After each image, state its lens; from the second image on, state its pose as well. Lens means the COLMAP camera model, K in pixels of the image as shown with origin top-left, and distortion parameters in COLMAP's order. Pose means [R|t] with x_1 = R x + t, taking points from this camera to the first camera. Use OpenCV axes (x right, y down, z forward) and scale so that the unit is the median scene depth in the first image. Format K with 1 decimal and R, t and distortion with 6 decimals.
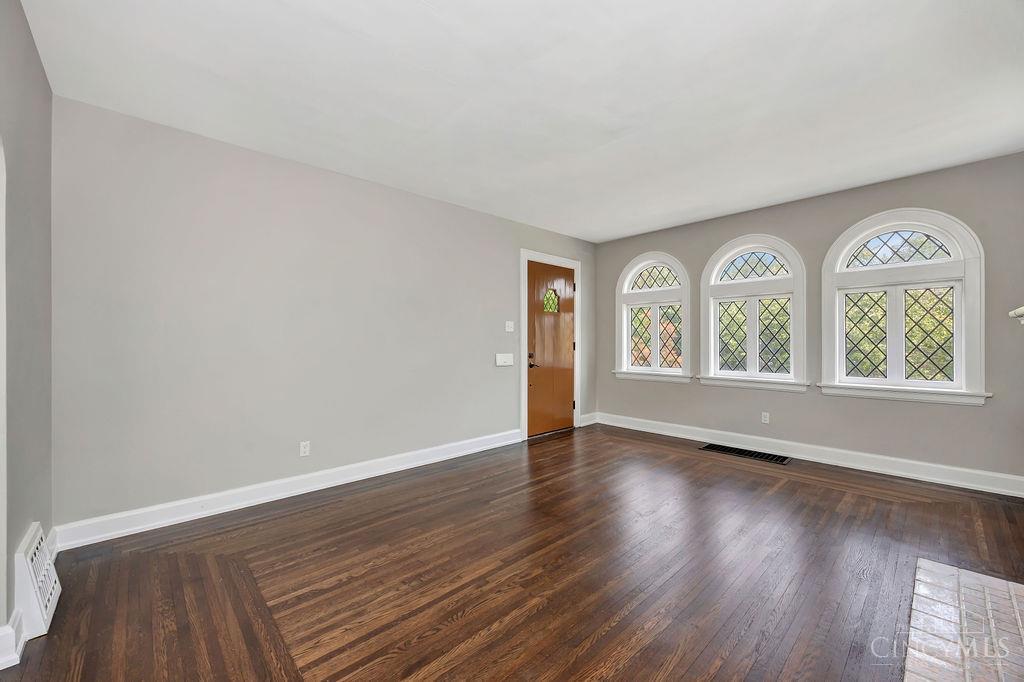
lens RADIAL K [[398.1, 0, 509.5], [0, 398.1, 341.6], [0, 0, 1]] dist [0.000775, 0.000213]
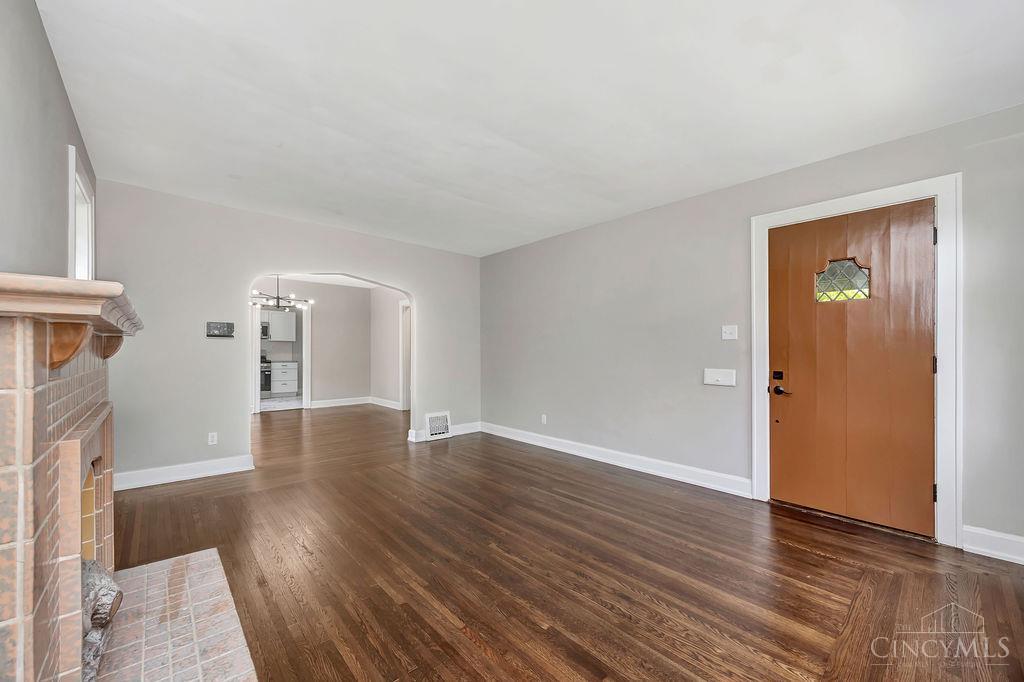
lens RADIAL K [[398.1, 0, 519.1], [0, 398.1, 348.7], [0, 0, 1]] dist [0.000775, 0.000213]
pose [[0.001486, -0.000755, -0.999999, 0.724241], [0.001748, 0.999998, -0.000752, -0.008384], [0.999997, -0.001747, 0.001487, 0.600245]]
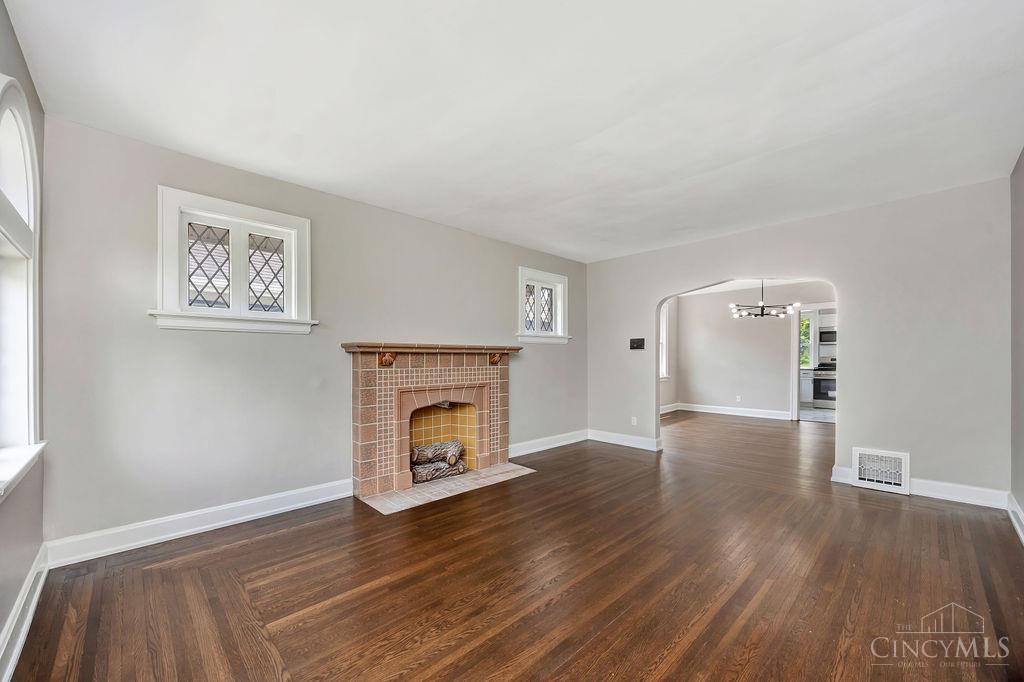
lens RADIAL K [[398.1, 0, 517.1], [0, 398.1, 362.1], [0, 0, 1]] dist [0.000775, 0.000213]
pose [[-0.999493, 0.013881, -0.028664, 0.272369], [0.013761, 0.999896, 0.004396, -0.006713], [0.028722, 0.003999, -0.999579, 1.125467]]
